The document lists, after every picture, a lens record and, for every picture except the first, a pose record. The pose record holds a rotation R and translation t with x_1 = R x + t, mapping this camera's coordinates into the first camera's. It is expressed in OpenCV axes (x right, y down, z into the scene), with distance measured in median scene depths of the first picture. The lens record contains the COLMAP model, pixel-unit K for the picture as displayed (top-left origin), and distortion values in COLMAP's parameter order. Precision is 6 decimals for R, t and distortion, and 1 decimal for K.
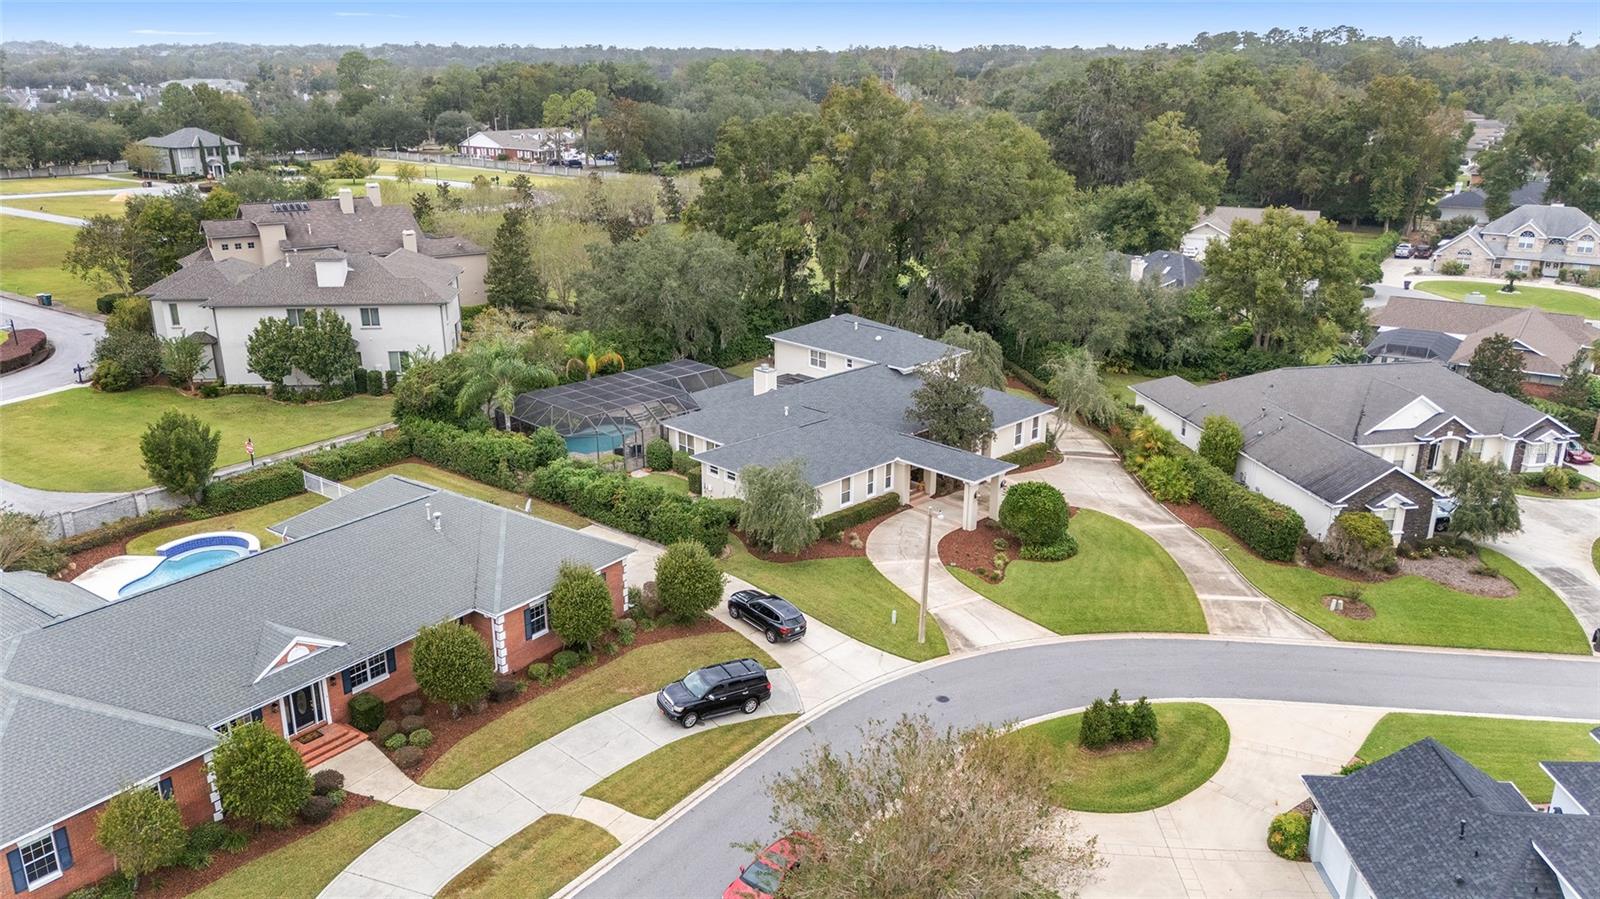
lens RADIAL K [[1191.3, 0, 790.7], [0, 1191.3, 445.8], [0, 0, 1]] dist [0.069723, -0.001452]
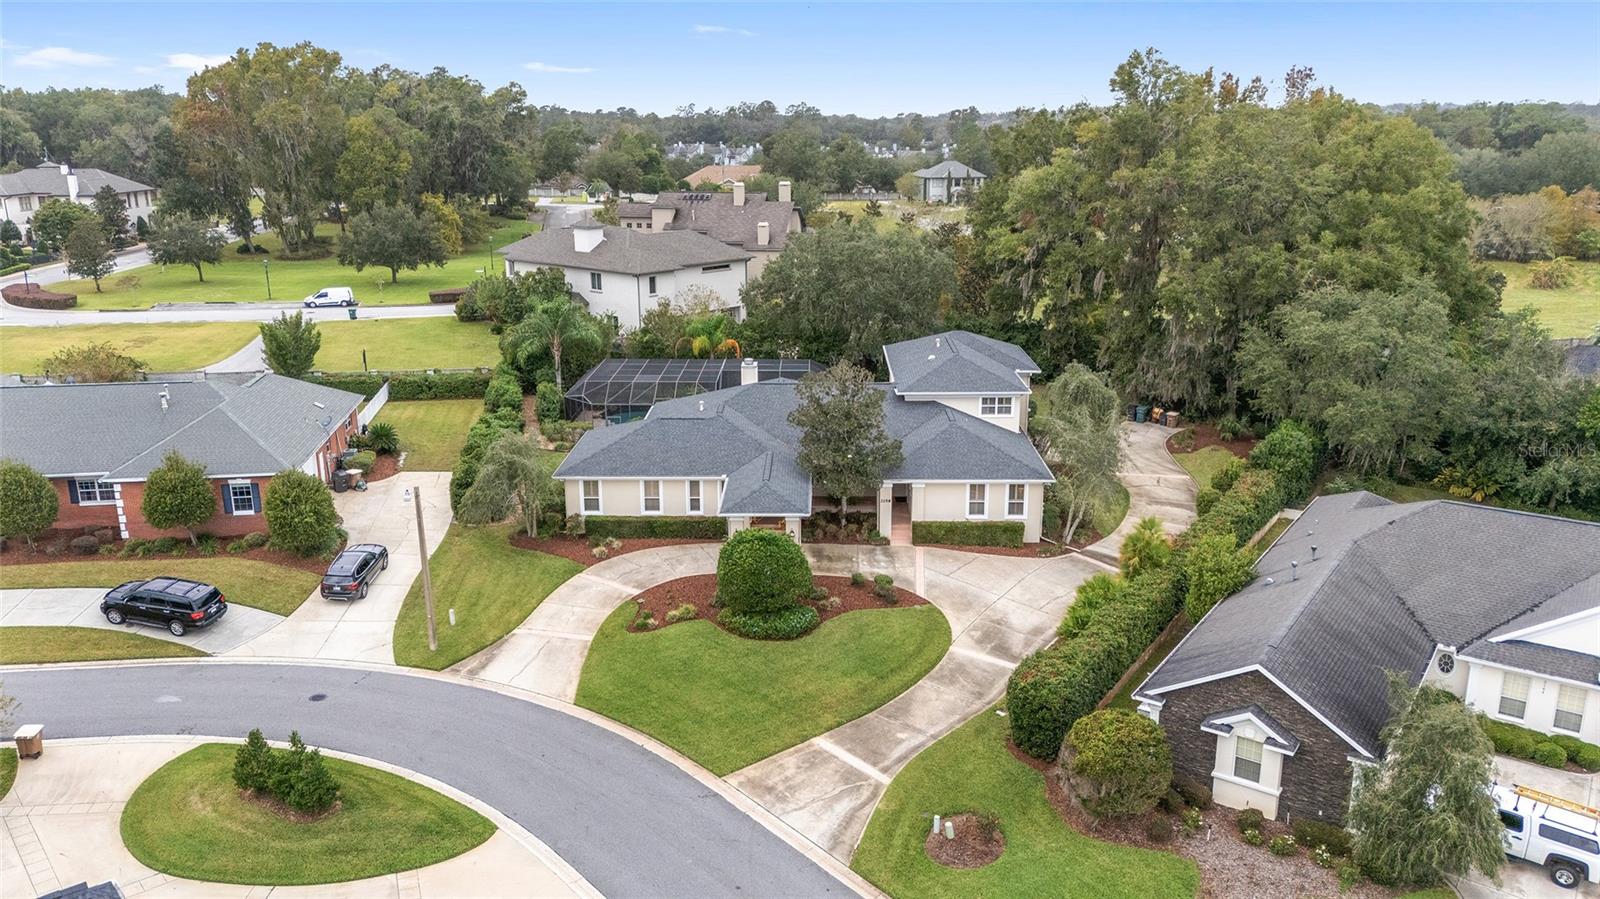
lens RADIAL K [[1191.3, 0, 790.7], [0, 1191.3, 445.8], [0, 0, 1]] dist [0.069723, -0.001452]
pose [[0.695009, 0.184605, -0.694898, 0.558201], [-0.219849, 0.974751, 0.039066, -0.042157], [0.684565, 0.125621, 0.718046, 0.356641]]
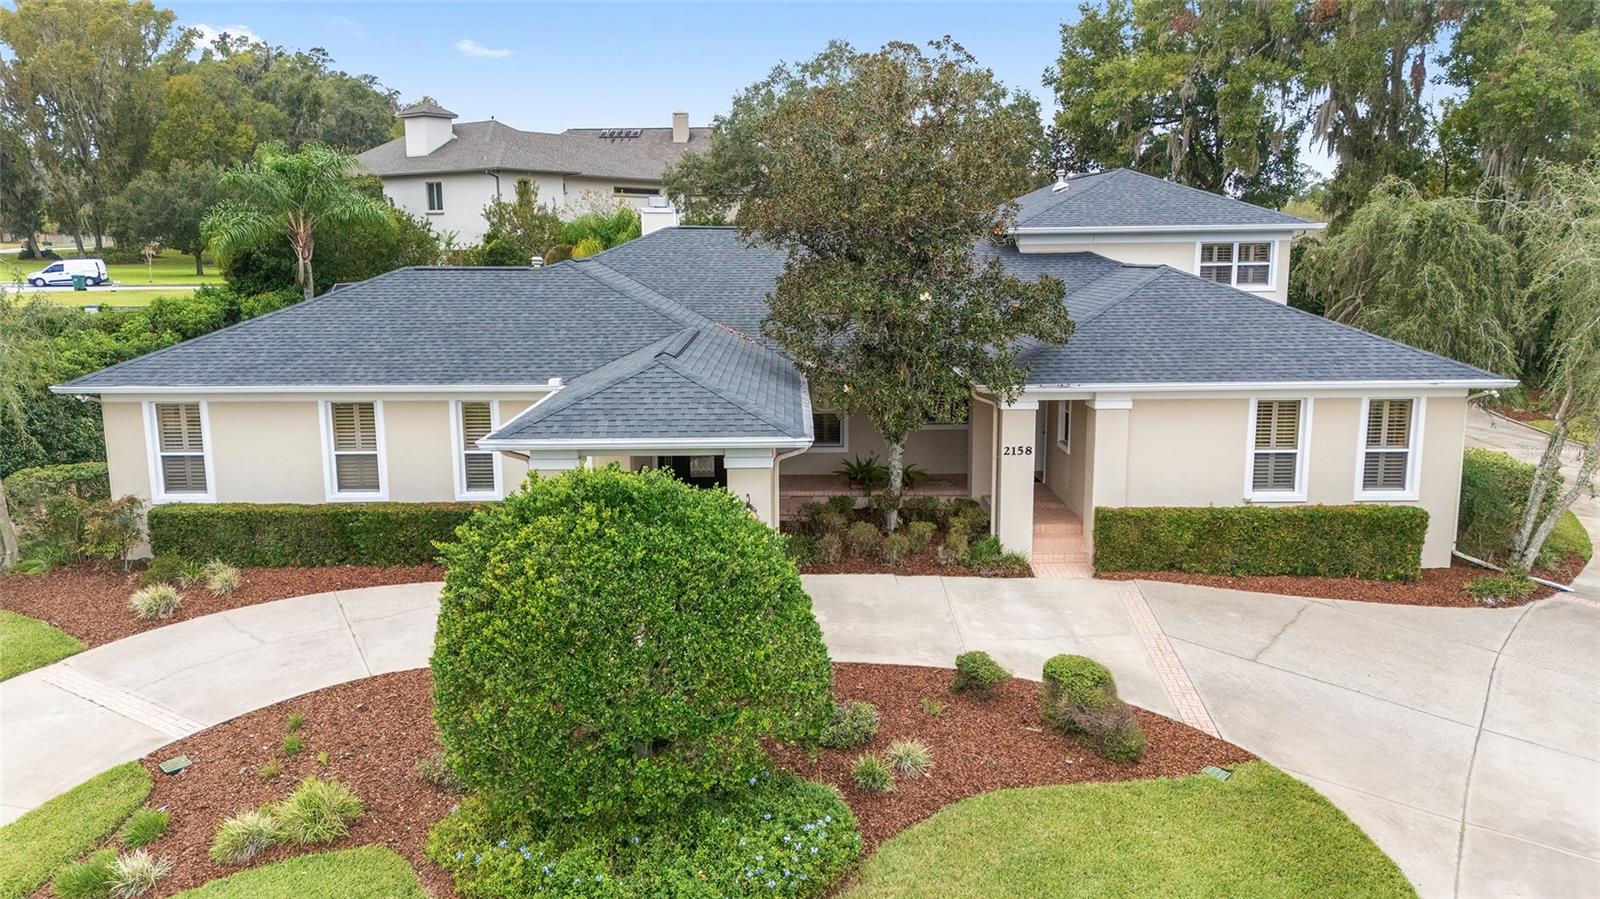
lens RADIAL K [[1187.1, 0, 803.3], [0, 1187.1, 452.1], [0, 0, 1]] dist [0.036618, 0.001324]
pose [[0.721051, 0.120084, -0.682397, 0.267855], [-0.214097, 0.975285, -0.054601, 0.023962], [0.658975, 0.185469, 0.728940, 0.676098]]
